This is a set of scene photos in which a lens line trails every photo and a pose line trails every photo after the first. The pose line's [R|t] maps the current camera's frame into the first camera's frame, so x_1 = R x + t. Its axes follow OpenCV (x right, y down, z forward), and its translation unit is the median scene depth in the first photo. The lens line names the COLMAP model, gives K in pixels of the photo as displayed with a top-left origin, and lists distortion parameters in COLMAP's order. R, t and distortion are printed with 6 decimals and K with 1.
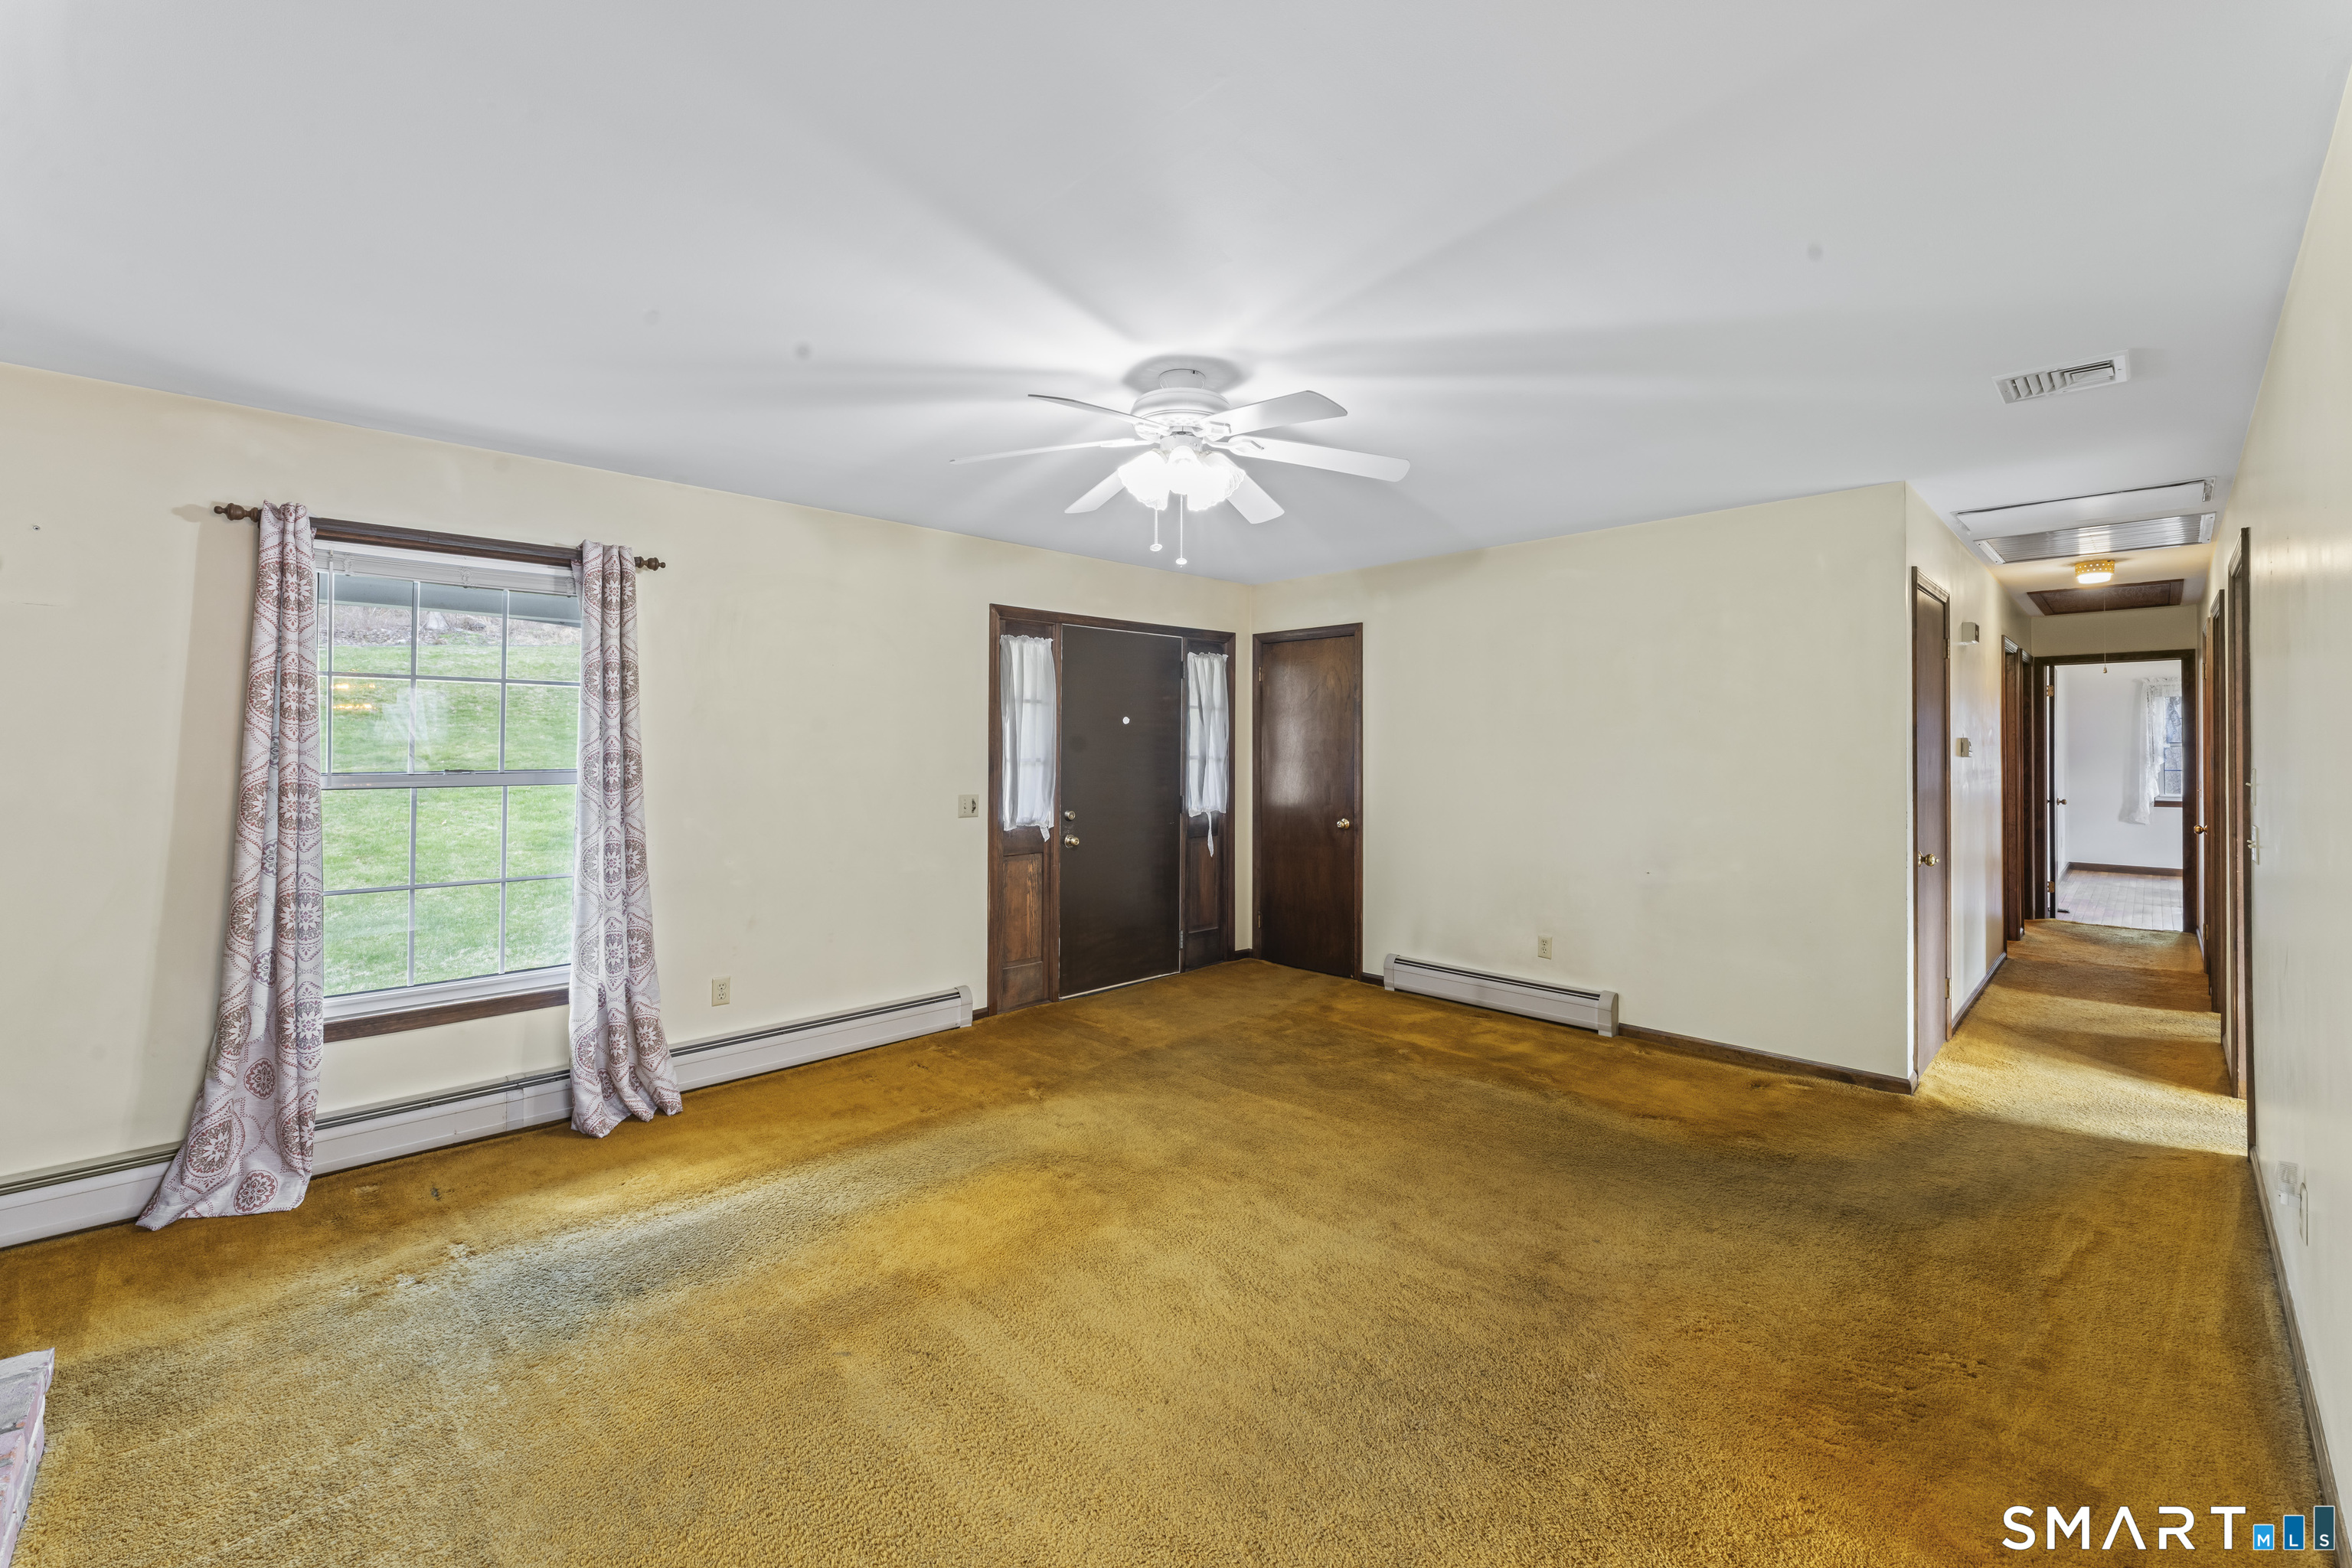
lens RADIAL K [[959.3, 0, 1182.8], [0, 959.3, 734.9], [0, 0, 1]] dist [-0.001465, -0.000388]
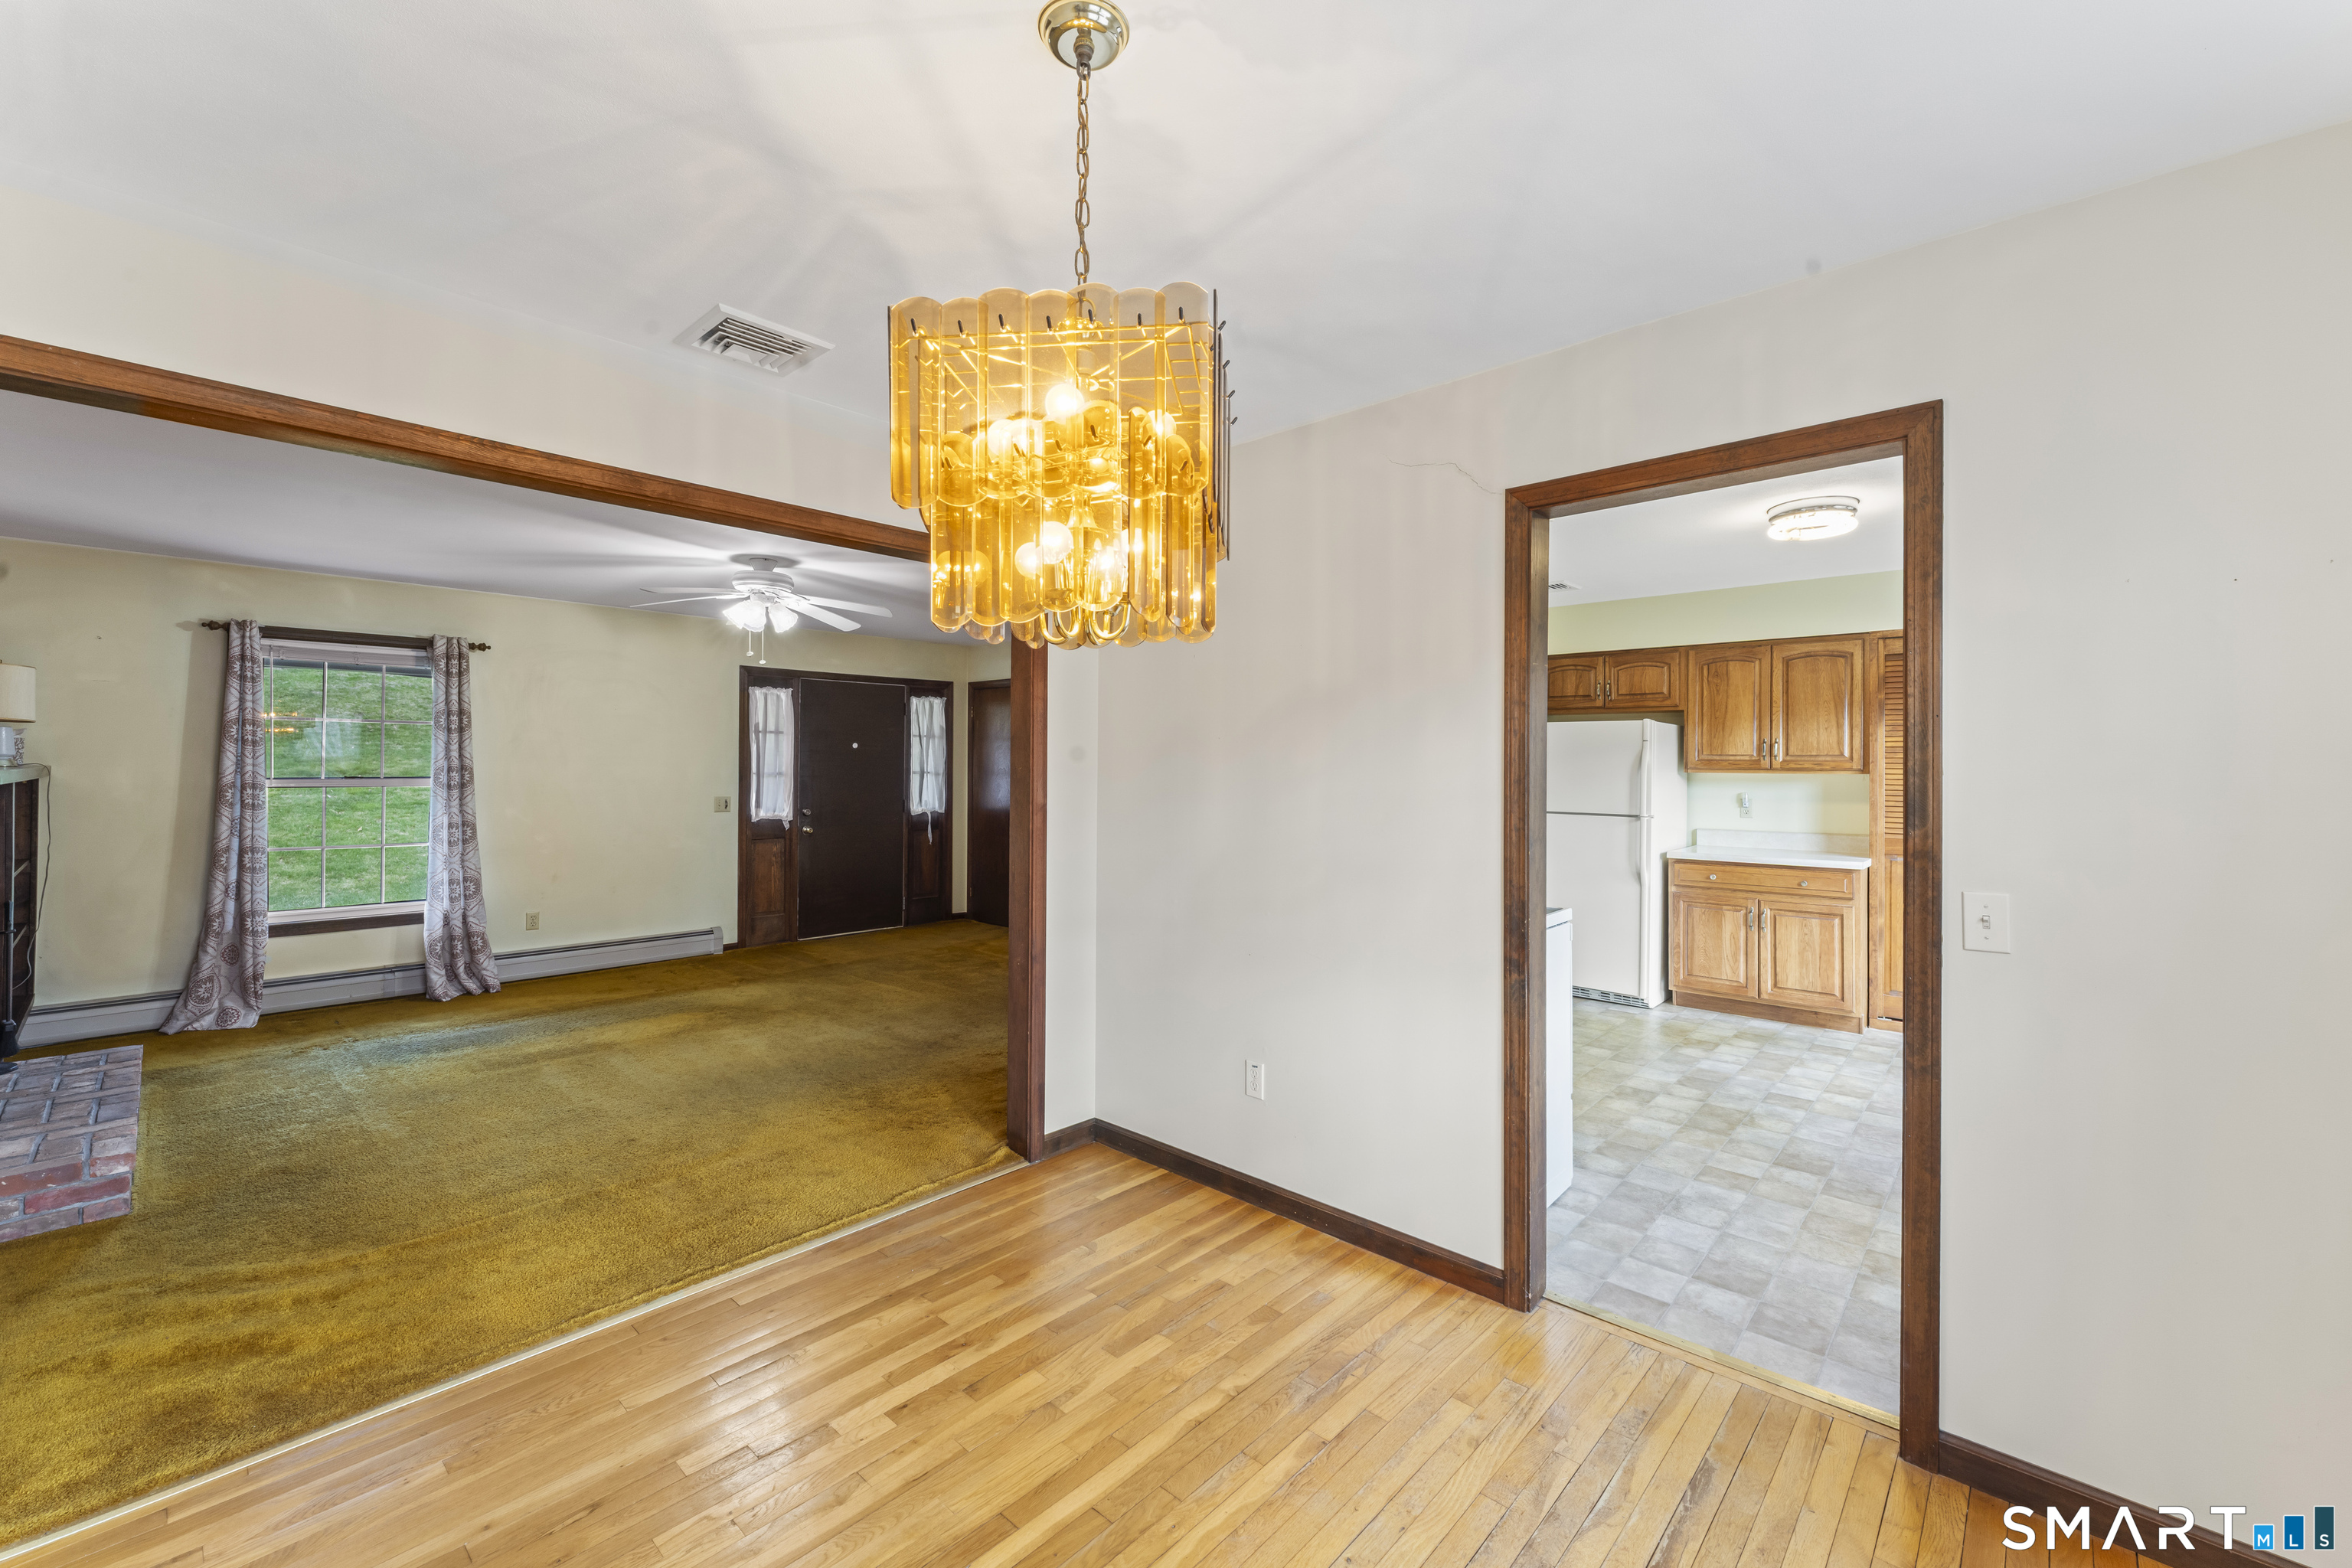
lens RADIAL K [[952.7, 0, 1183.6], [0, 952.7, 761.7], [0, 0, 1]] dist [-0.000930, -0.000389]
pose [[0.998465, 0.003873, 0.055253, 0.540590], [-0.004315, 0.999960, 0.007891, -0.006959], [-0.055221, -0.008118, 0.998441, -0.662653]]
